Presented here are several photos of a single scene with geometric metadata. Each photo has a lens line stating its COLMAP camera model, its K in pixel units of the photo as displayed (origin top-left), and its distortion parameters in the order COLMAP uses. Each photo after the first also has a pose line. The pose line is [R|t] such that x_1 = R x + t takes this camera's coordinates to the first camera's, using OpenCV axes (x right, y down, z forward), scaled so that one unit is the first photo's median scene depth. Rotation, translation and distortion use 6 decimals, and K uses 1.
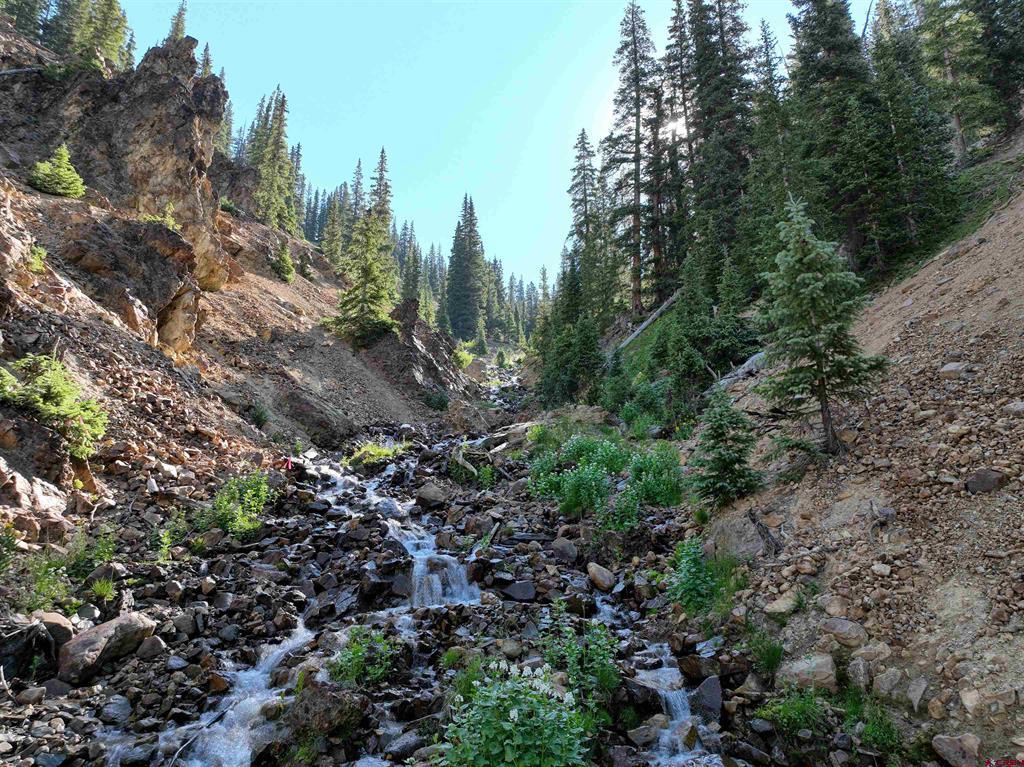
lens RADIAL K [[720.2, 0, 512.5], [0, 720.2, 382.8], [0, 0, 1]] dist [0.003305, 0.012325]
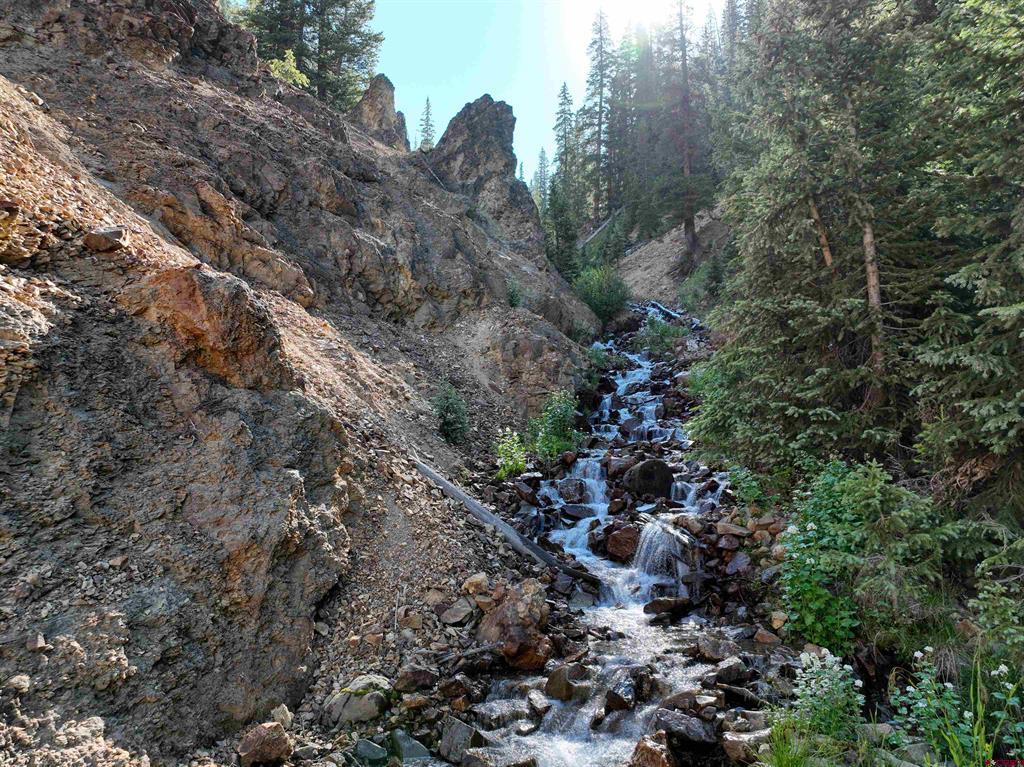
lens RADIAL K [[720.2, 0, 512.2], [0, 720.2, 382.4], [0, 0, 1]] dist [0.003305, 0.012325]
pose [[0.998768, 0.003584, 0.049486, -0.104594], [-0.011183, 0.987986, 0.154136, 0.020998], [-0.048339, -0.154499, 0.986810, -0.697714]]
